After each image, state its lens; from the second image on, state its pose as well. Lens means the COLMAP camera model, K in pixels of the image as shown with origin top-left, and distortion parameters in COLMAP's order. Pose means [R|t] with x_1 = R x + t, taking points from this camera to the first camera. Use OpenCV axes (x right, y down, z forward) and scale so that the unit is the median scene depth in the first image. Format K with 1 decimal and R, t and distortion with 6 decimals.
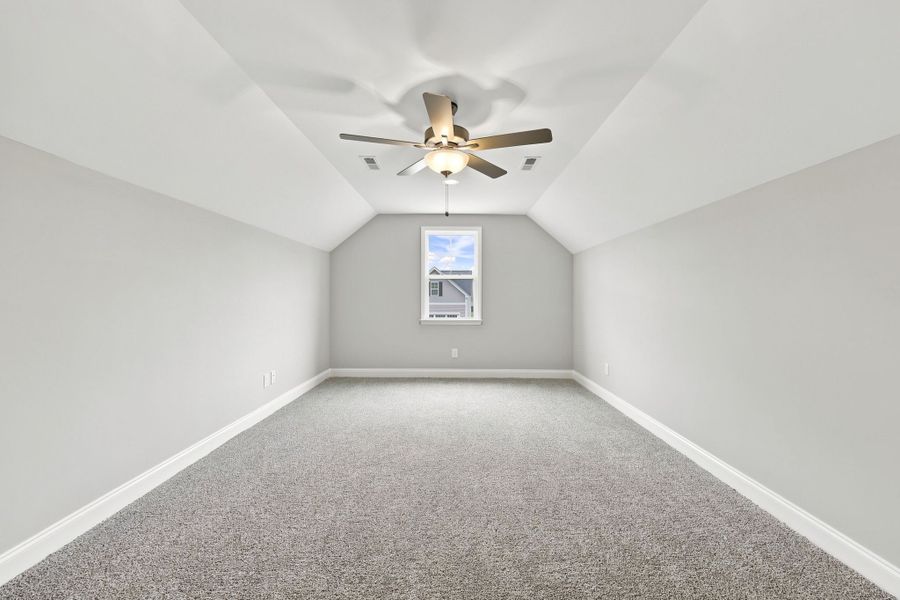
lens RADIAL K [[365.8, 0, 446.1], [0, 365.8, 298.9], [0, 0, 1]] dist [0.001782, 0.000369]
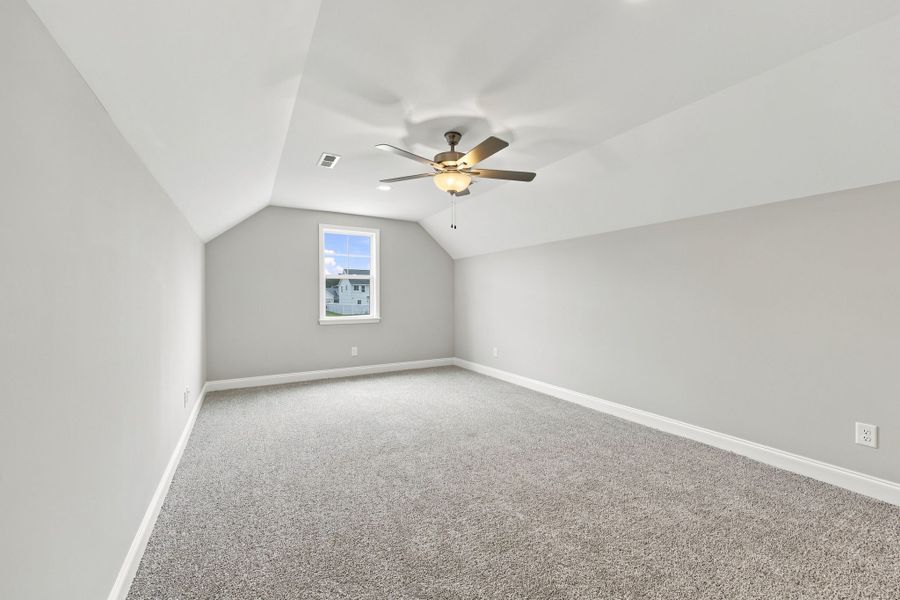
lens RADIAL K [[365.8, 0, 446.1], [0, 365.8, 298.9], [0, 0, 1]] dist [0.001782, 0.000369]
pose [[0.860776, -0.006995, 0.508936, -0.280343], [0.006114, 0.999976, 0.003404, 0.000509], [-0.508948, 0.000181, 0.860797, -0.006556]]
